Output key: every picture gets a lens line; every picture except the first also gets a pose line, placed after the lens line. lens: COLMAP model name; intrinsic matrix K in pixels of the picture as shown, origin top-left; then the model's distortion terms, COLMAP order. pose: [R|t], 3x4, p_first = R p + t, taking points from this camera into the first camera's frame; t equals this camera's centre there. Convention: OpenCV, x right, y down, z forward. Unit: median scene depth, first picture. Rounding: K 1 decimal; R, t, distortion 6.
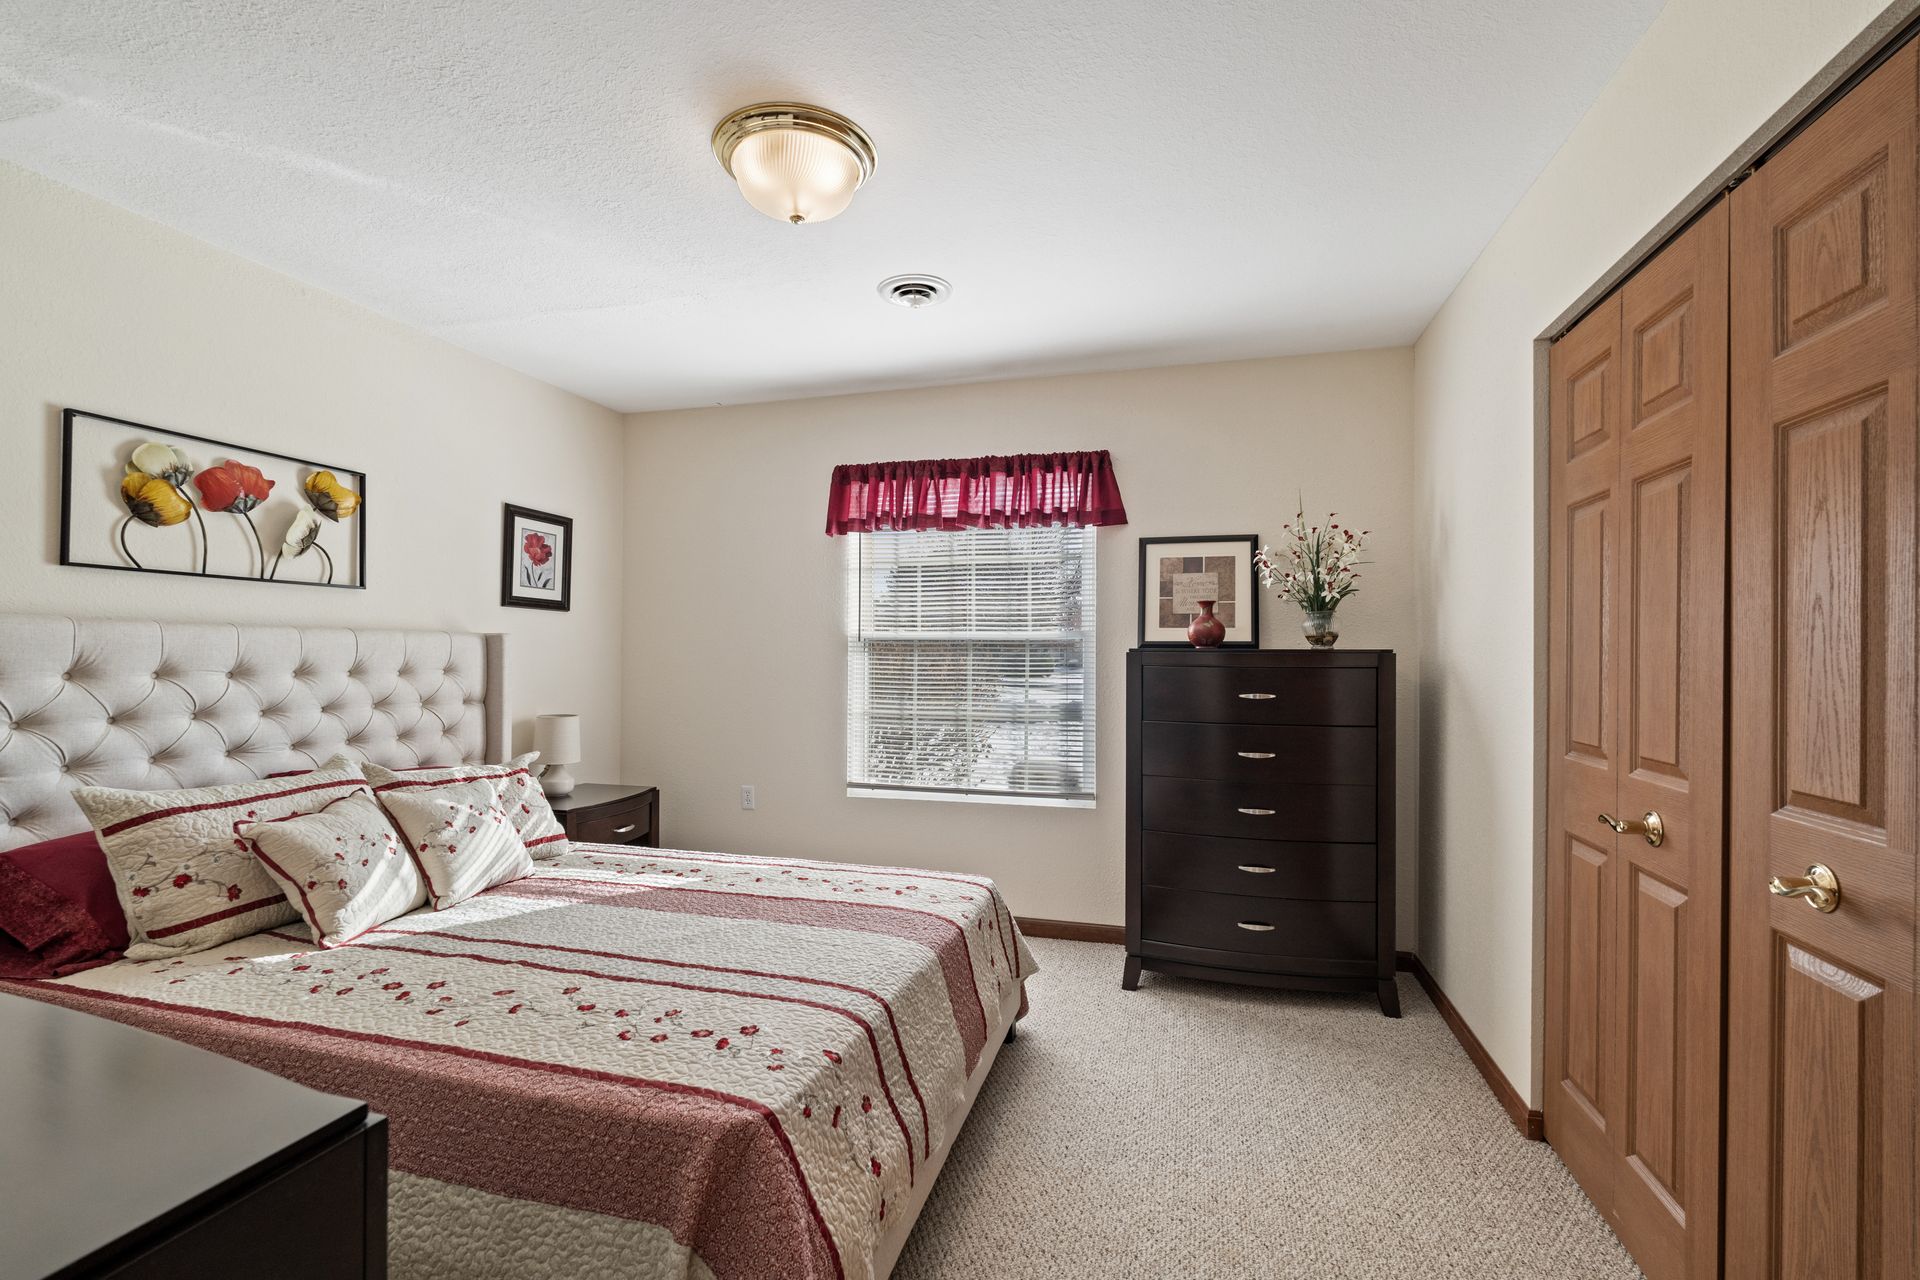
lens RADIAL K [[841.4, 0, 958.6], [0, 841.4, 652.5], [0, 0, 1]] dist [-0.009289, -0.000610]
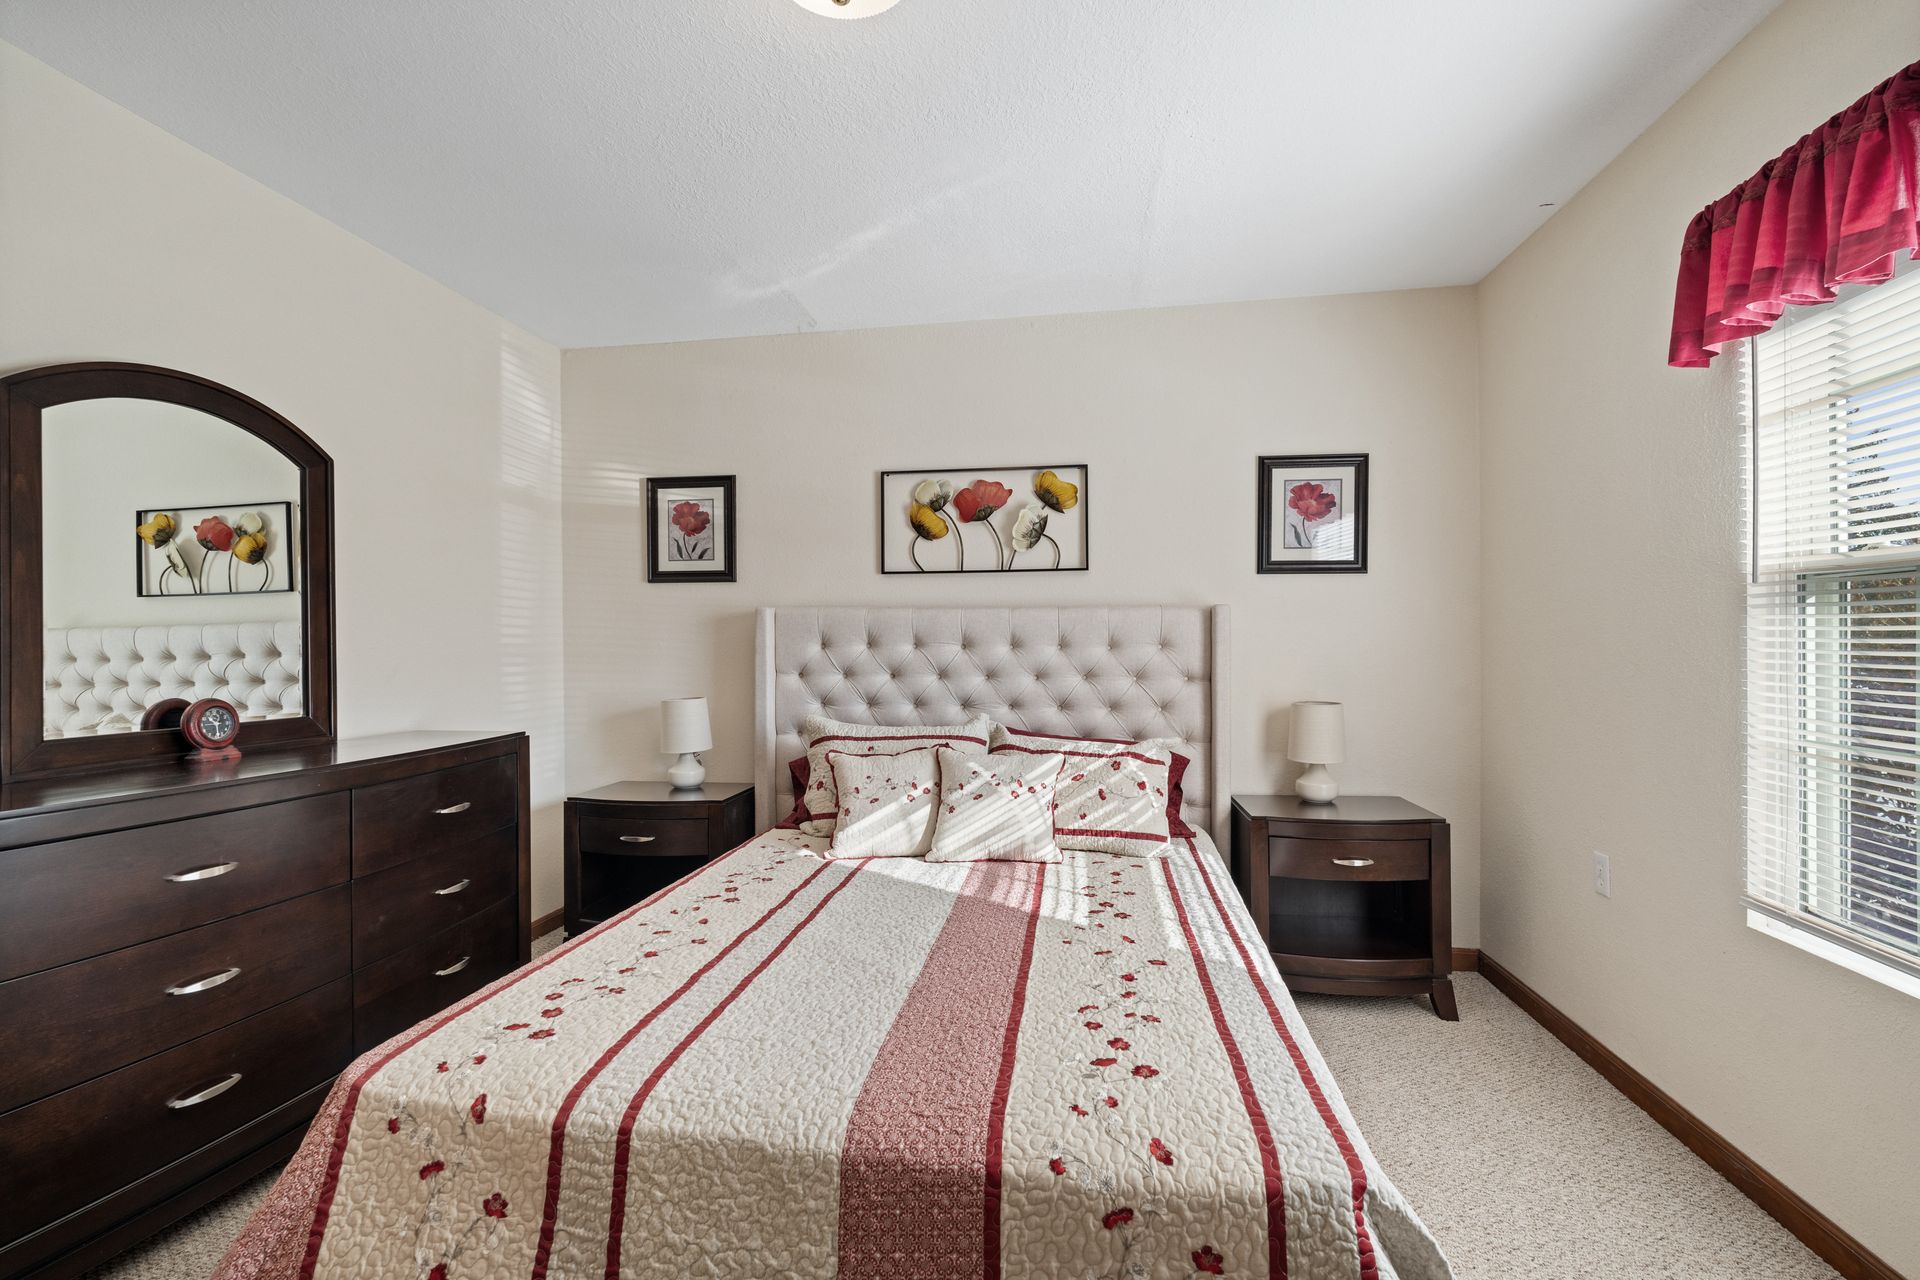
lens RADIAL K [[841.4, 0, 953.0], [0, 841.4, 641.6], [0, 0, 1]] dist [-0.009289, -0.000610]
pose [[0.114412, -0.005523, -0.993418, 0.416001], [0.007772, 0.999959, -0.004664, 0.024816], [0.993403, -0.007188, 0.114450, 0.808656]]
